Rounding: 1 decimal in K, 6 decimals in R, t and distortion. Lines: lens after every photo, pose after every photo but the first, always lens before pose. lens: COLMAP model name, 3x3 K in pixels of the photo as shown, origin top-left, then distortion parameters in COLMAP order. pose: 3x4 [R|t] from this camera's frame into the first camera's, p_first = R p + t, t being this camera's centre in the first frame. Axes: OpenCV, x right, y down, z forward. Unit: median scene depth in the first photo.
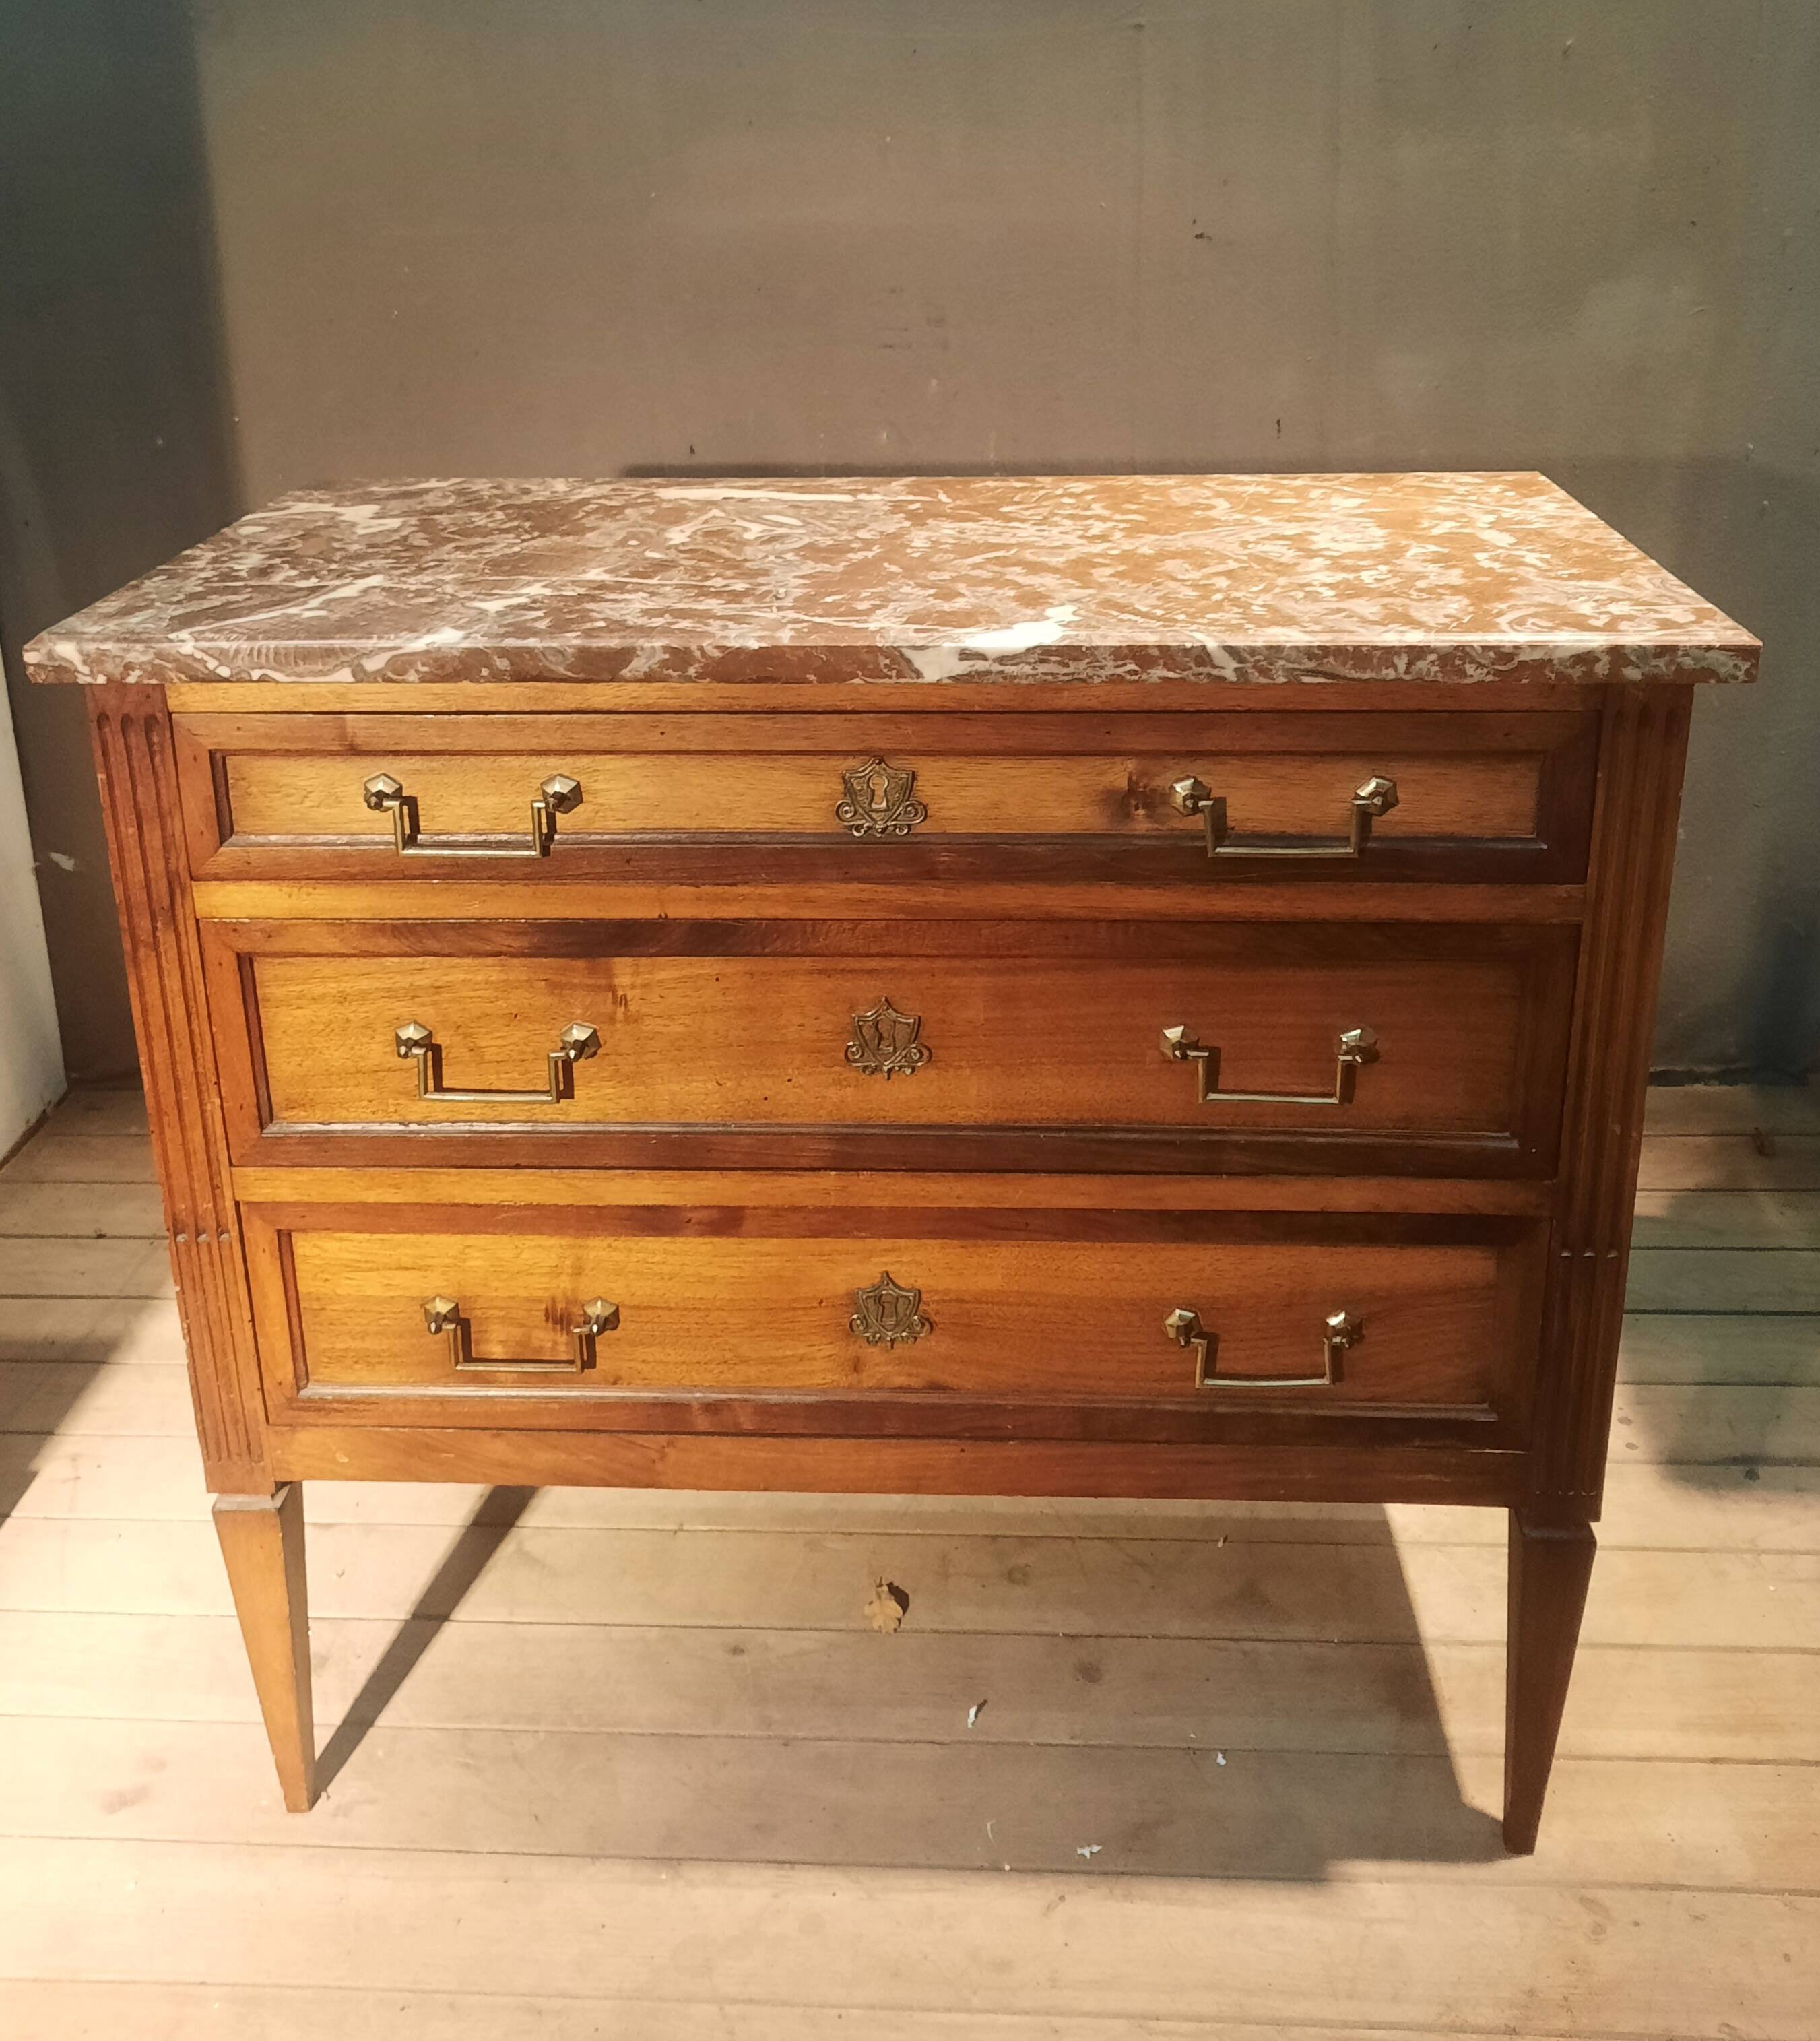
lens RADIAL K [[2004.2, 0, 934.6], [0, 2004.2, 751.2], [0, 0, 1]] dist [0.018839, 0.000000]
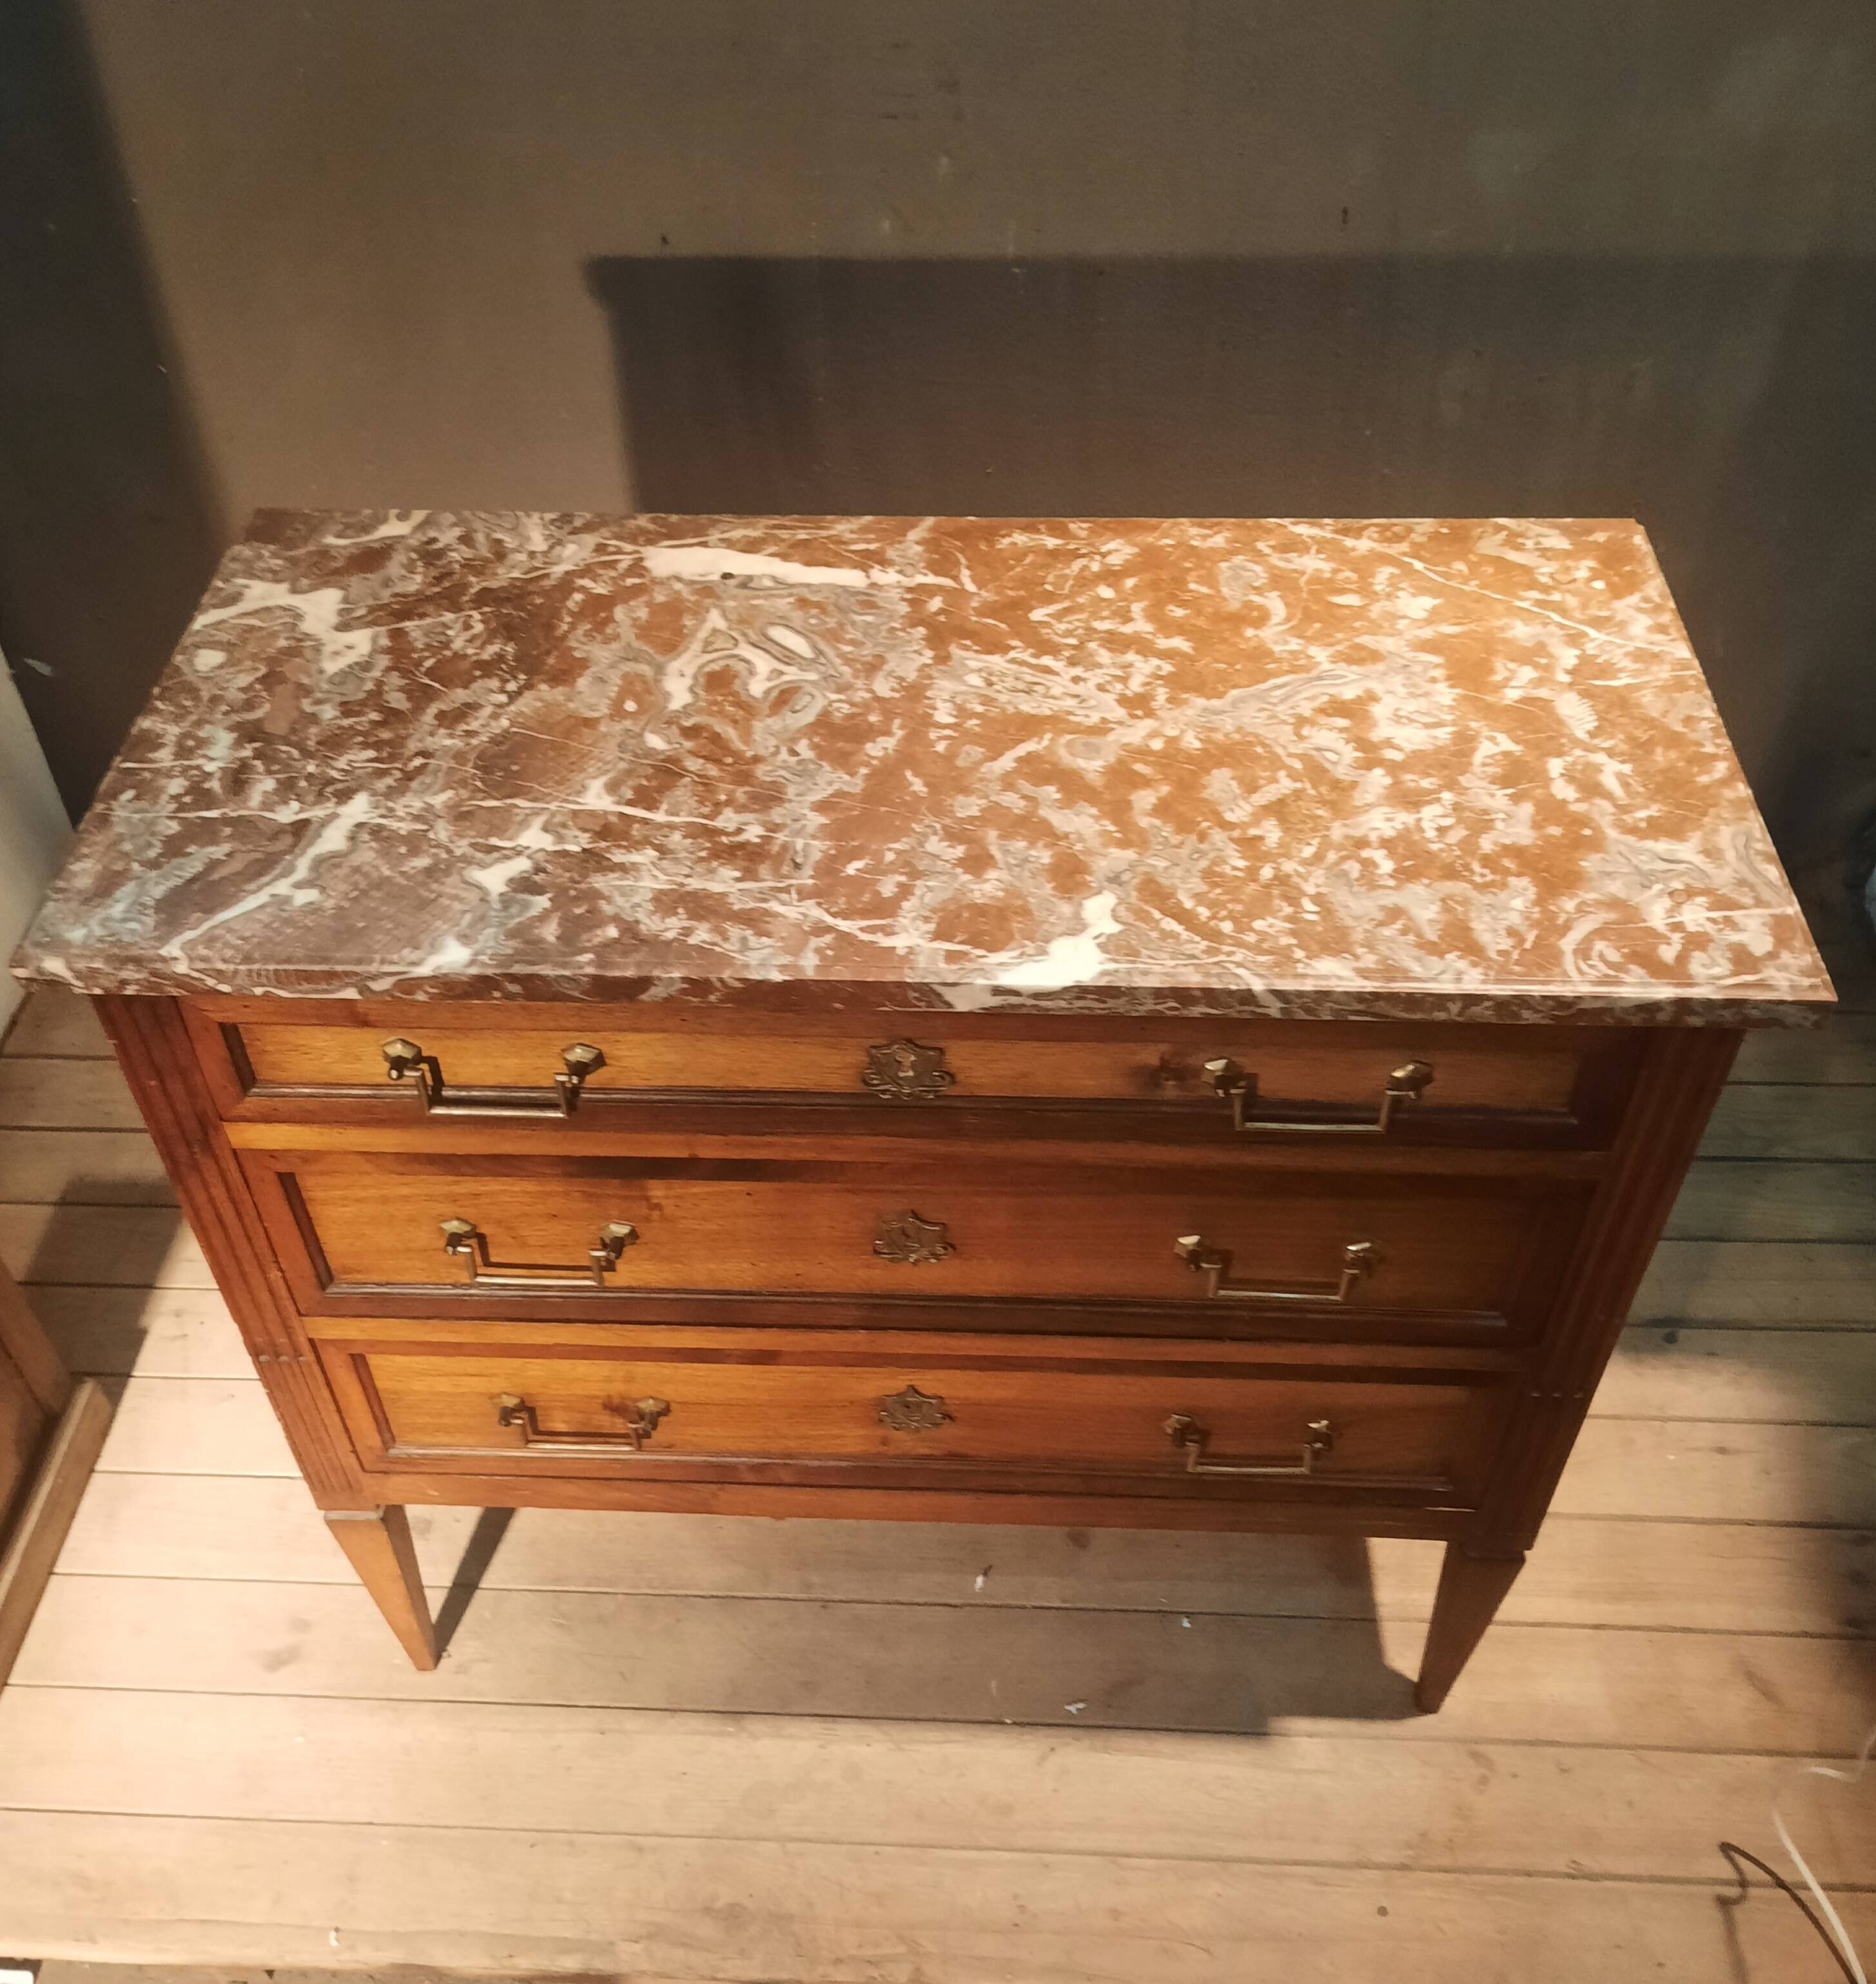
lens RADIAL K [[1942.0, 0, 915.4], [0, 1942.0, 1083.7], [0, 0, 1]] dist [0.031622, 0.000000]
pose [[0.999995, -0.001369, -0.002763, -0.019316], [0.002491, 0.886591, 0.462548, -0.387116], [0.001816, -0.462553, 0.886590, 0.139502]]
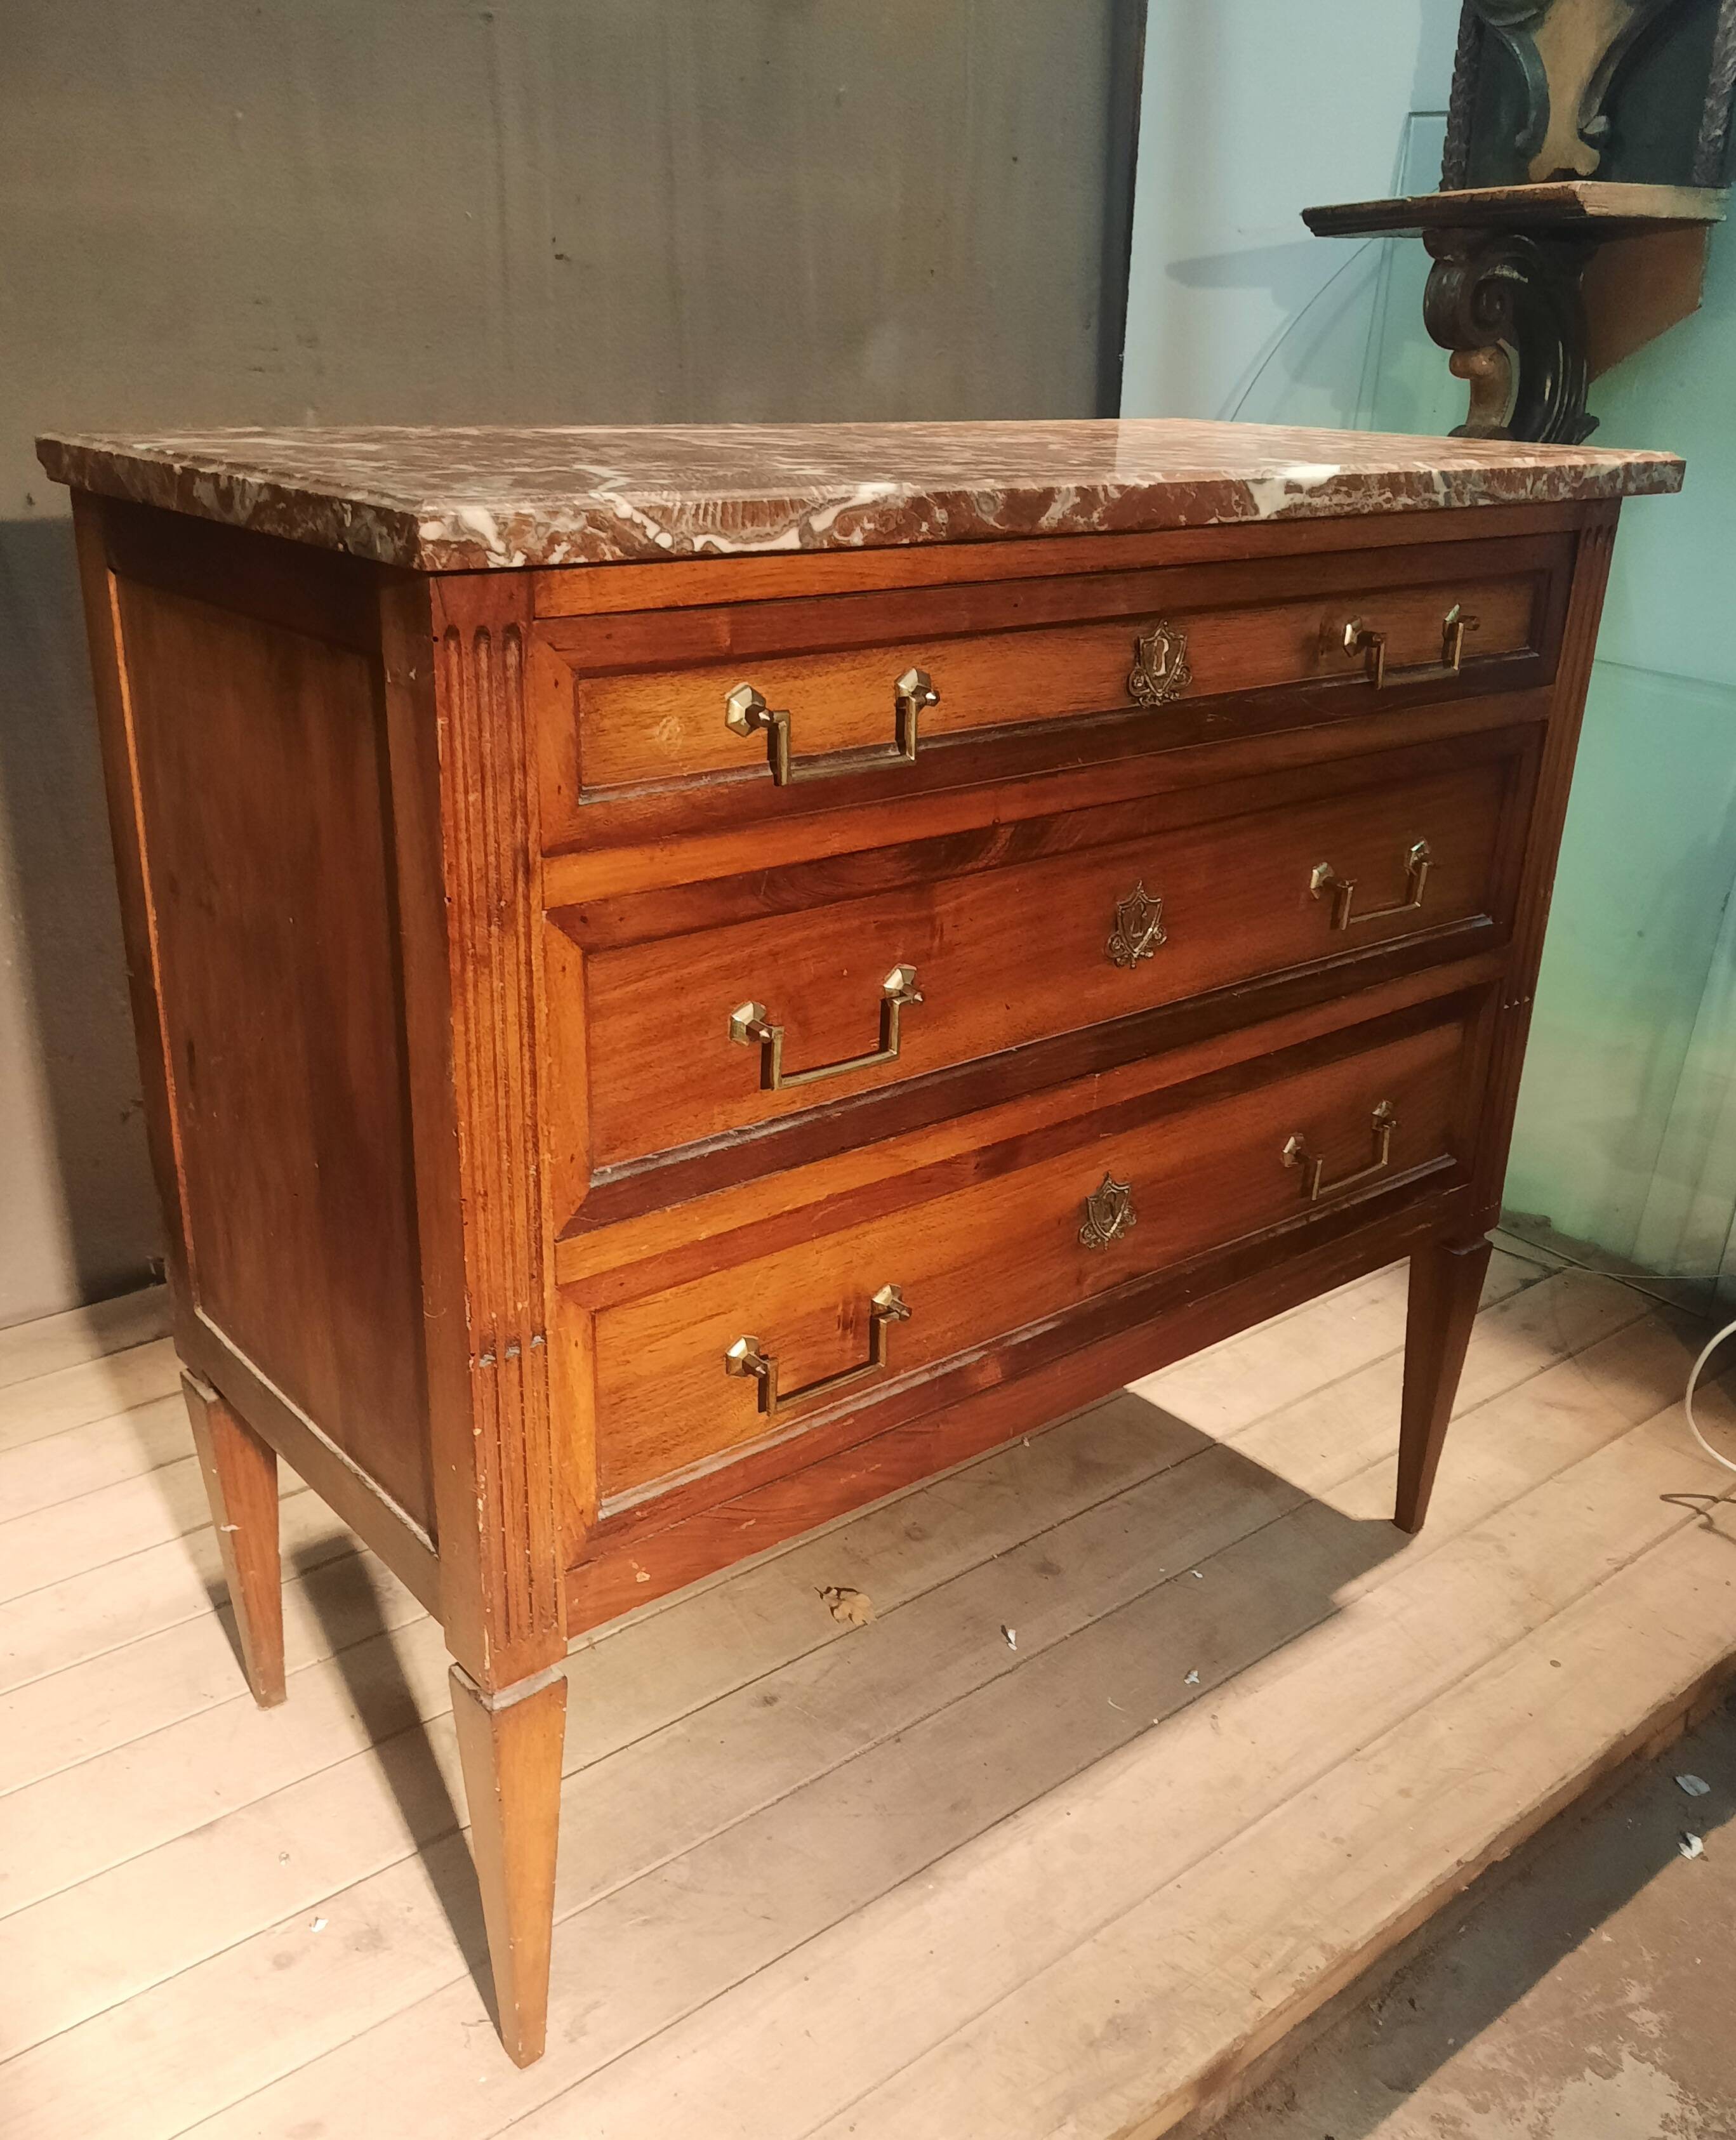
lens RADIAL K [[1860.4, 0, 872.4], [0, 1860.4, 1062.4], [0, 0, 1]] dist [0.036913, -0.032378]
pose [[0.741332, -0.214237, 0.636026, -0.710929], [0.179829, 0.976437, 0.119297, 0.075252], [-0.646597, 0.025937, 0.762390, 0.374360]]
